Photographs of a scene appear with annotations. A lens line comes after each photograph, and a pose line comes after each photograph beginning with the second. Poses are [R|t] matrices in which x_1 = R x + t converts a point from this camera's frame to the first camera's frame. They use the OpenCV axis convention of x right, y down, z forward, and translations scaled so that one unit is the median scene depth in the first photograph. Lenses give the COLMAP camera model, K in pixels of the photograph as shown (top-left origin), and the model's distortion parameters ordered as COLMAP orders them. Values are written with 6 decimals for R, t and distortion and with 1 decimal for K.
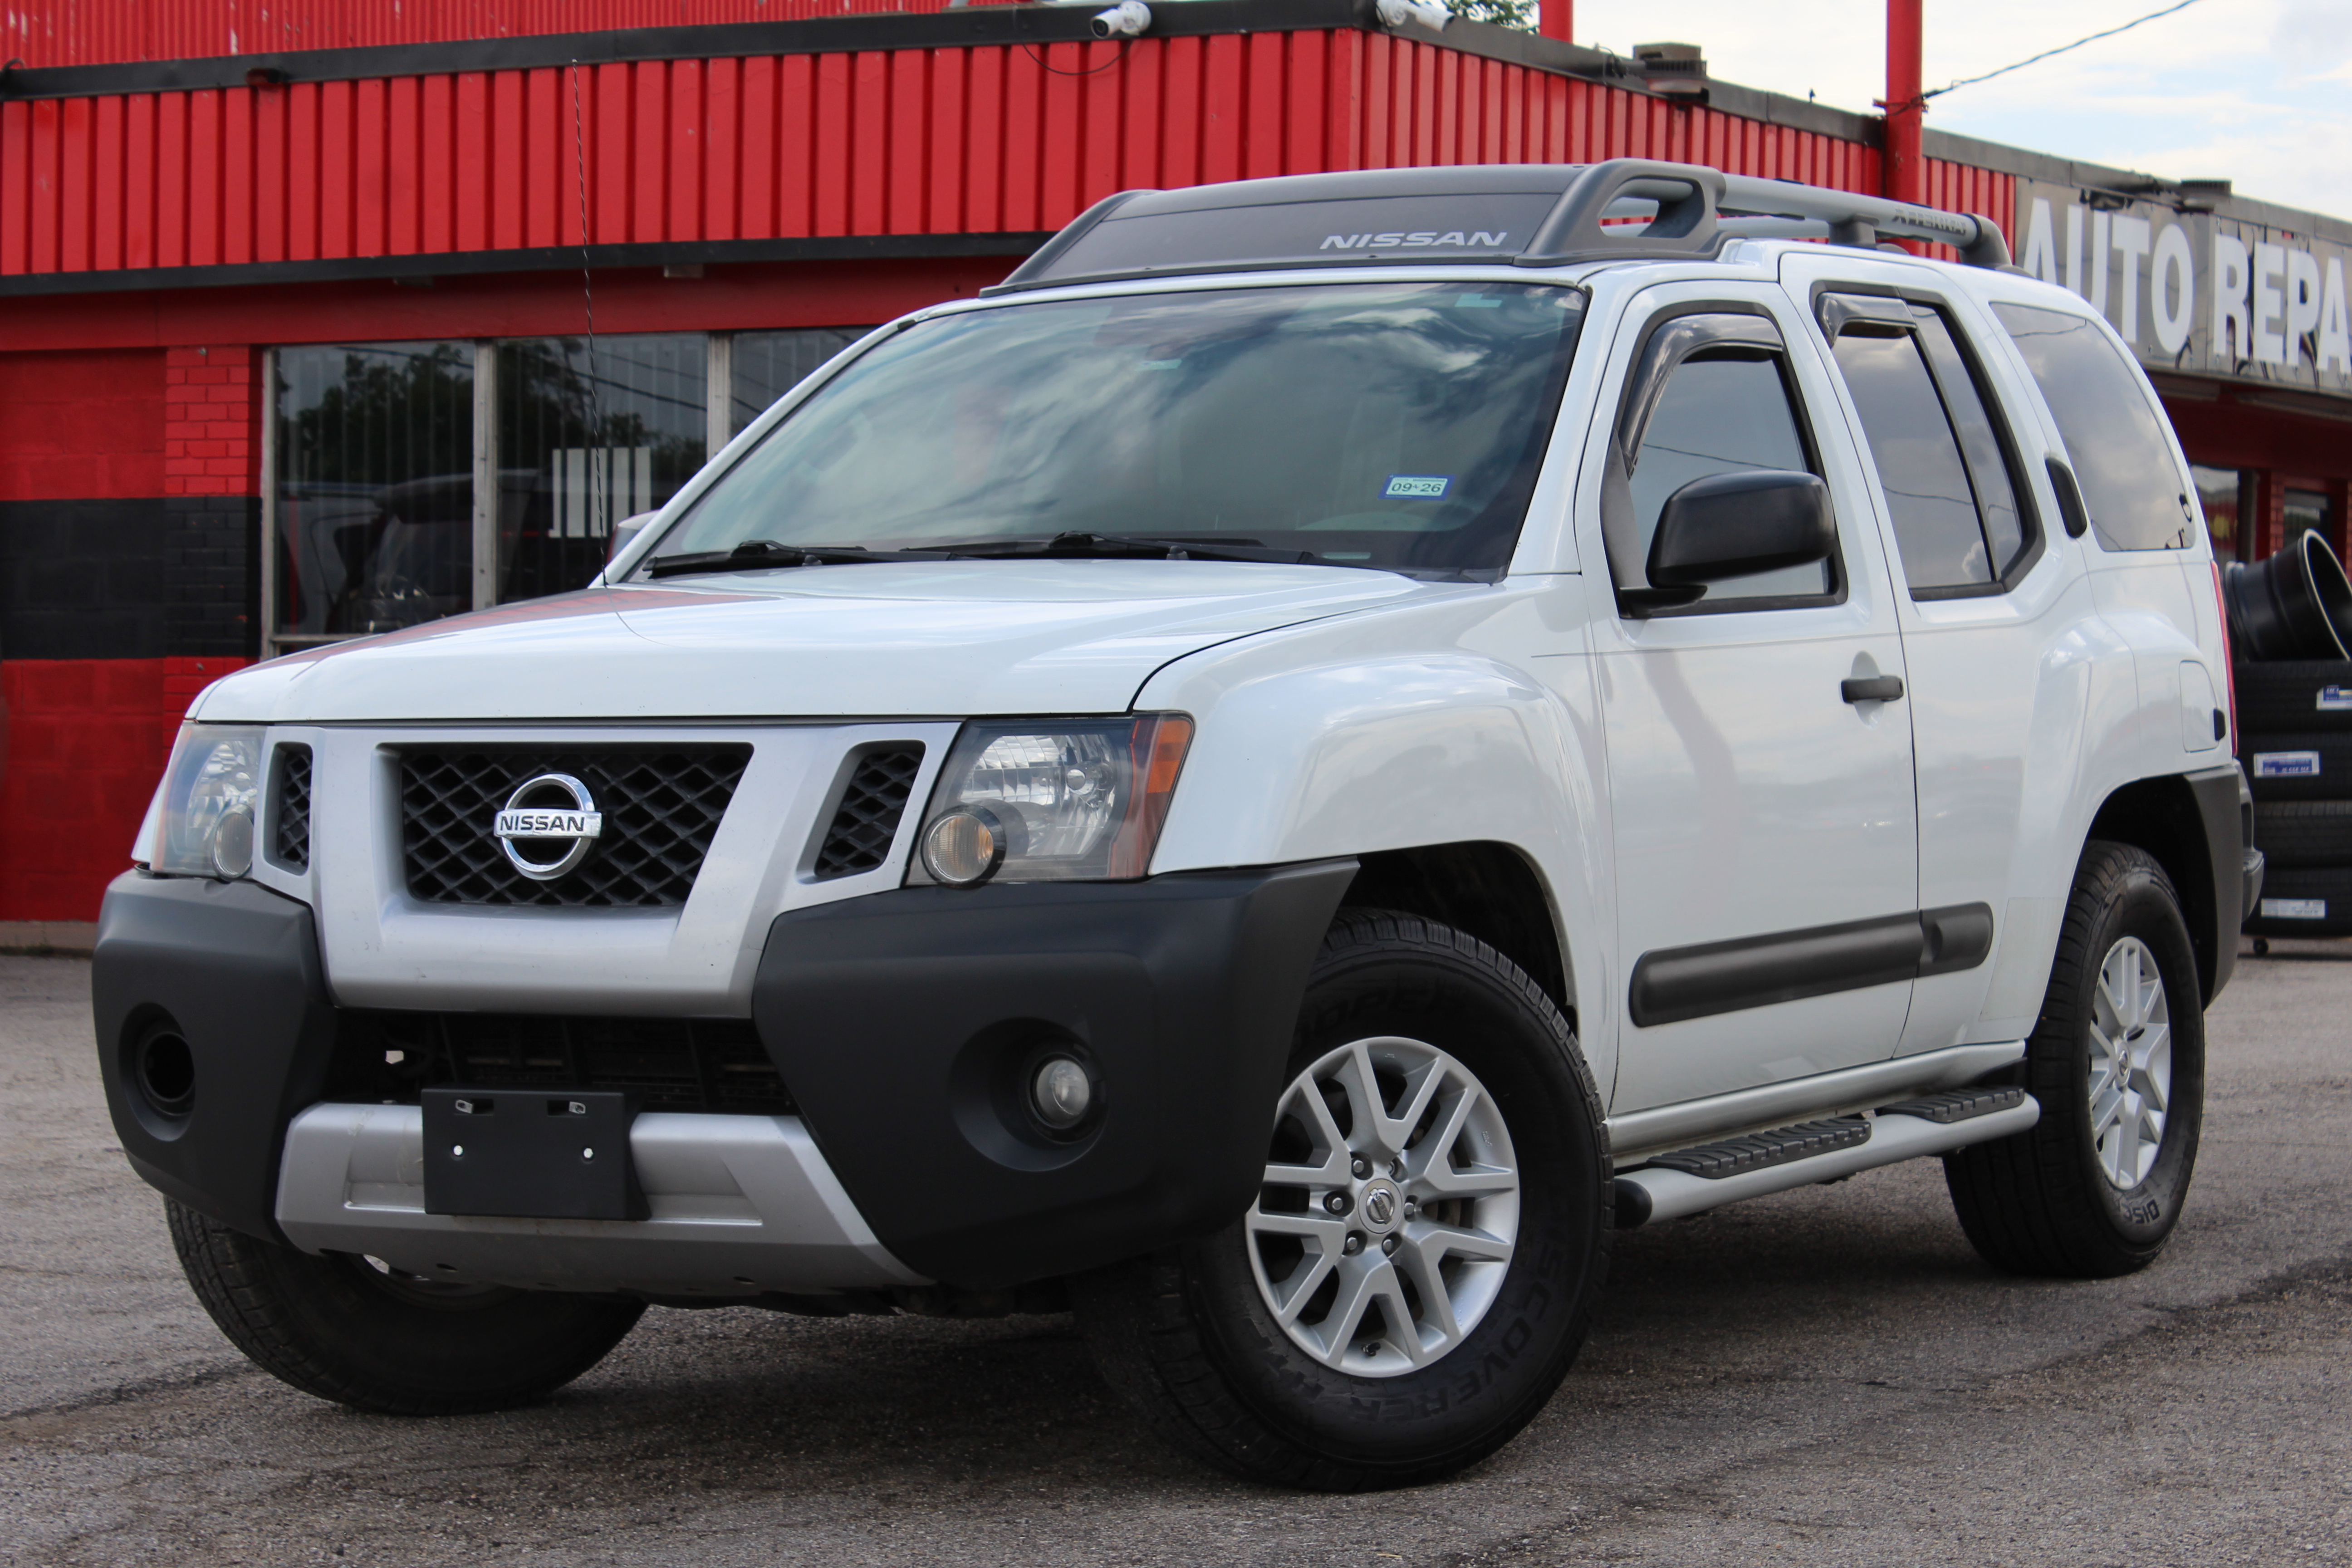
lens RADIAL K [[5309.7, 0, 1176.0], [0, 5309.7, 784.0], [0, 0, 1]] dist [0.055774, 0.147400]
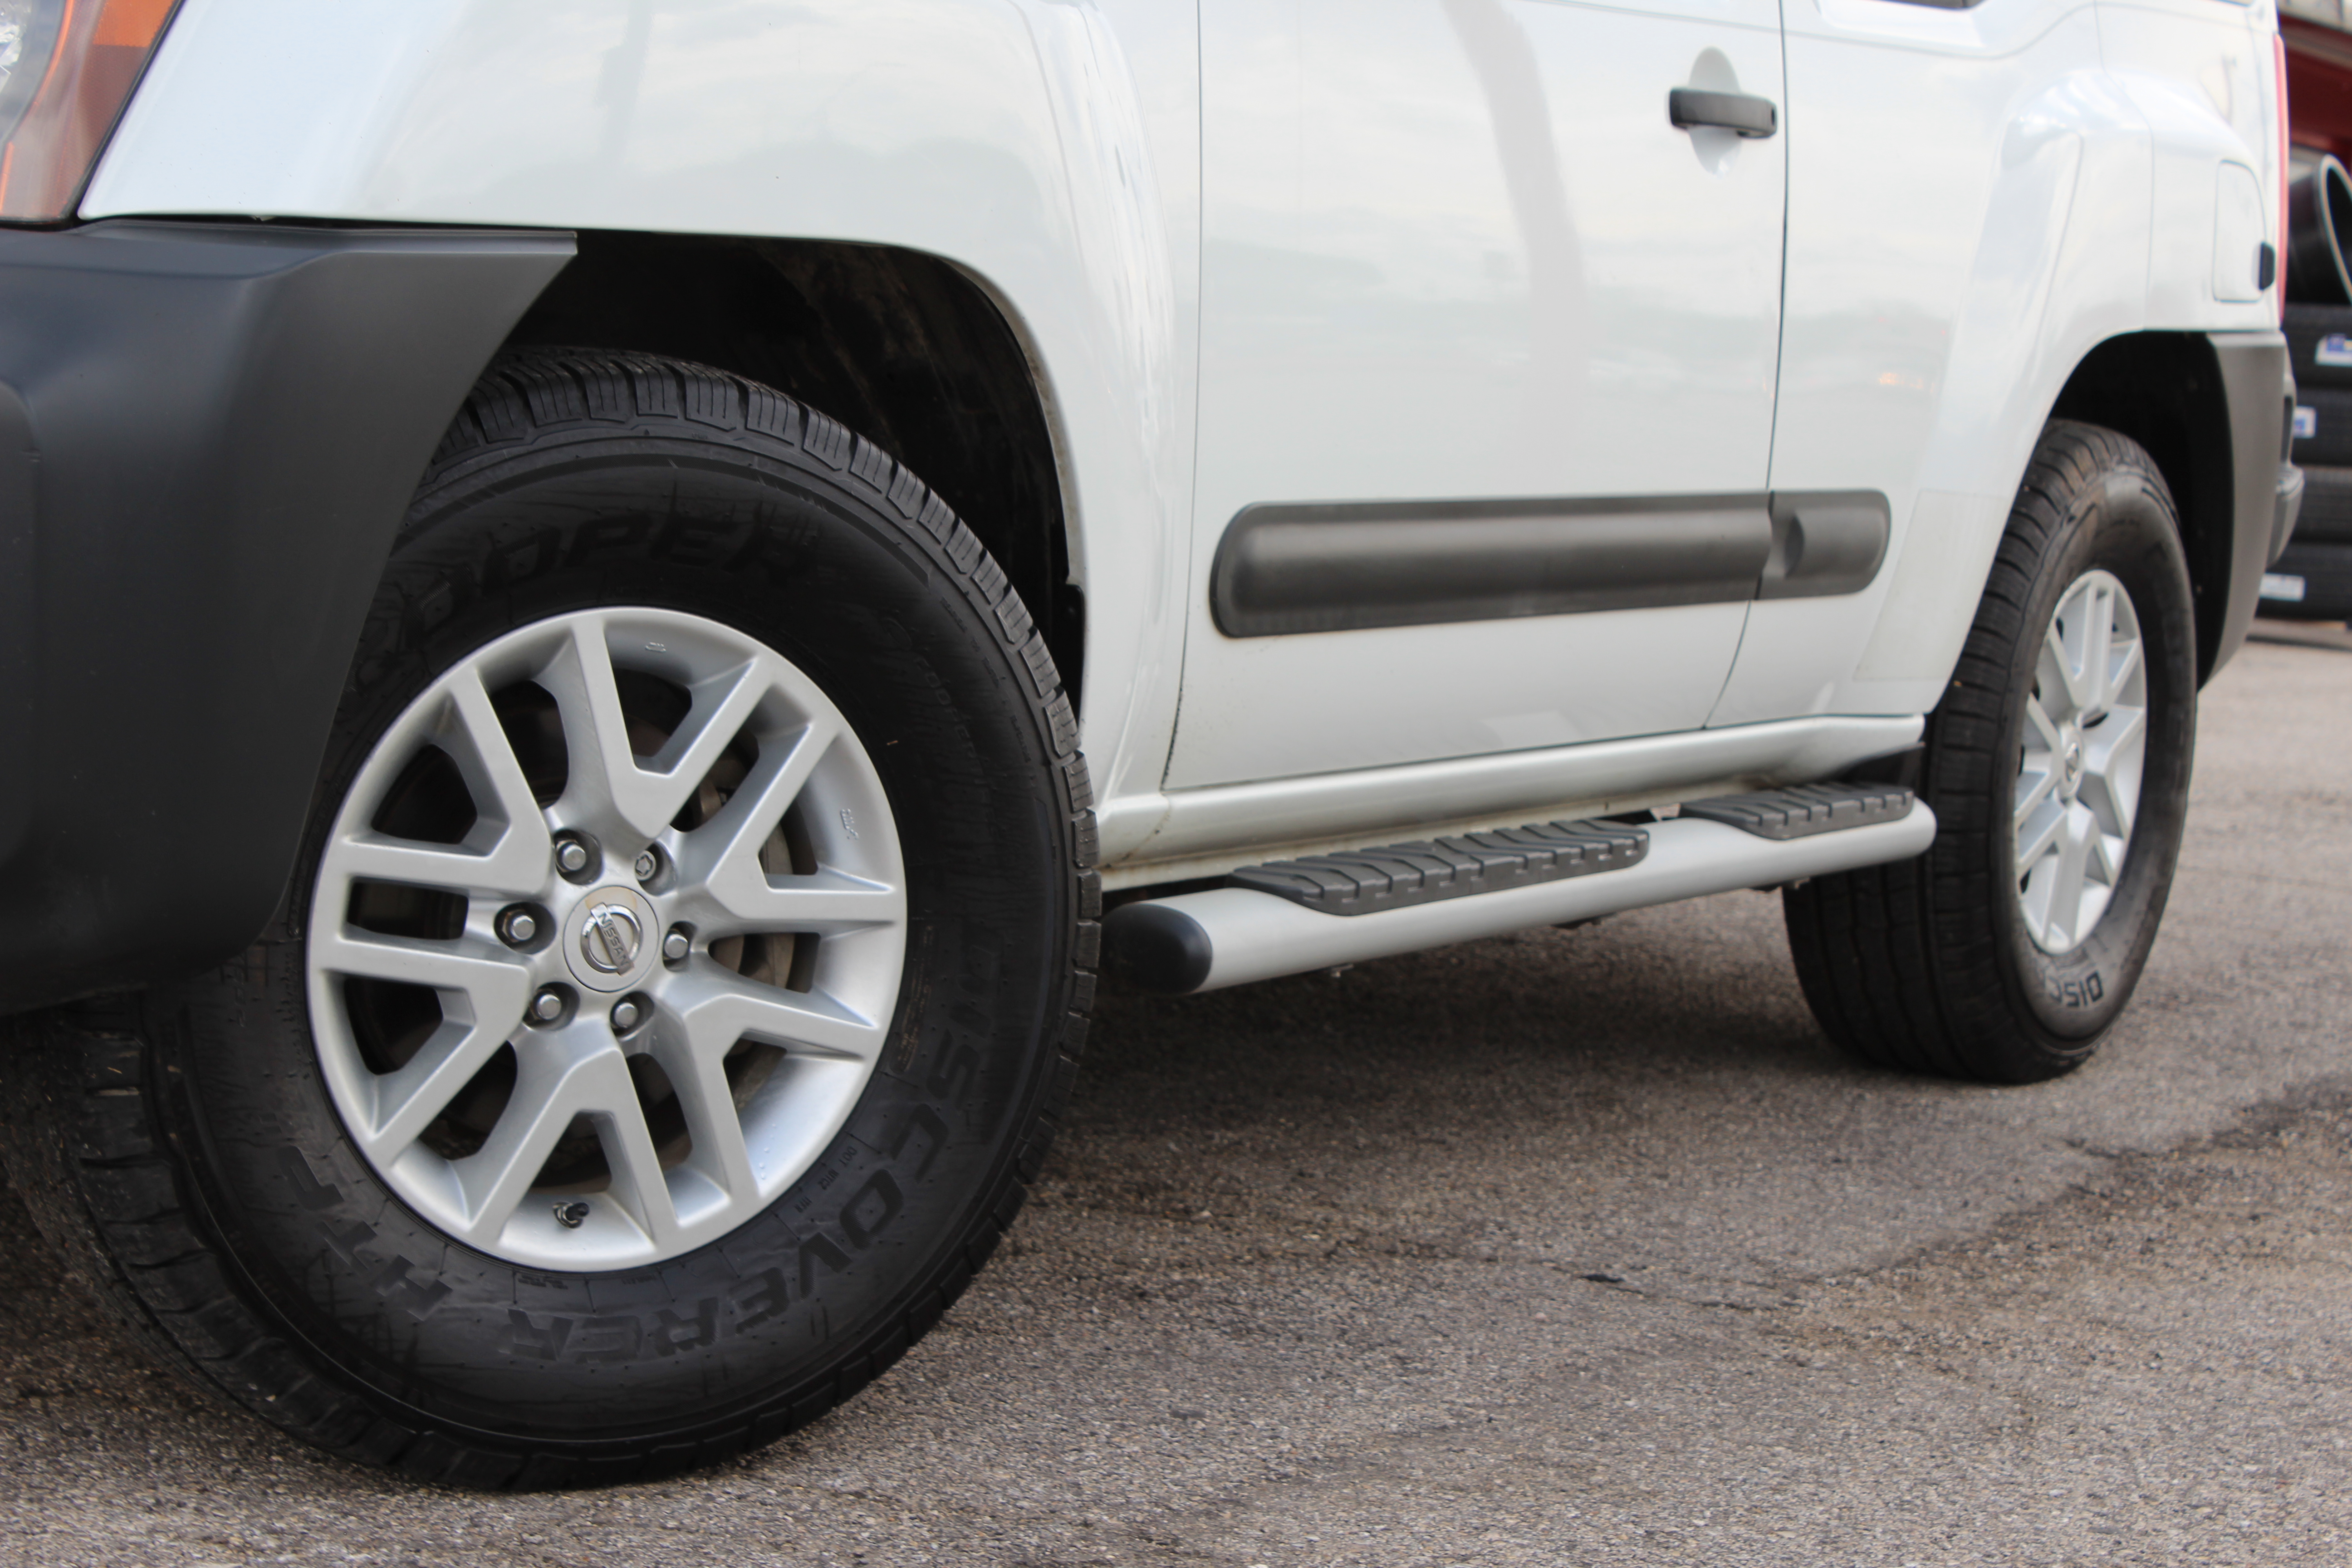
lens RADIAL K [[5040.7, 0, 1176.0], [0, 5040.7, 784.0], [0, 0, 1]] dist [0.036417, 0.038510]
pose [[0.996292, 0.085836, 0.005872, 0.075472], [-0.086033, 0.993305, 0.077099, 0.019470], [0.000785, -0.077319, 0.997006, 0.443641]]
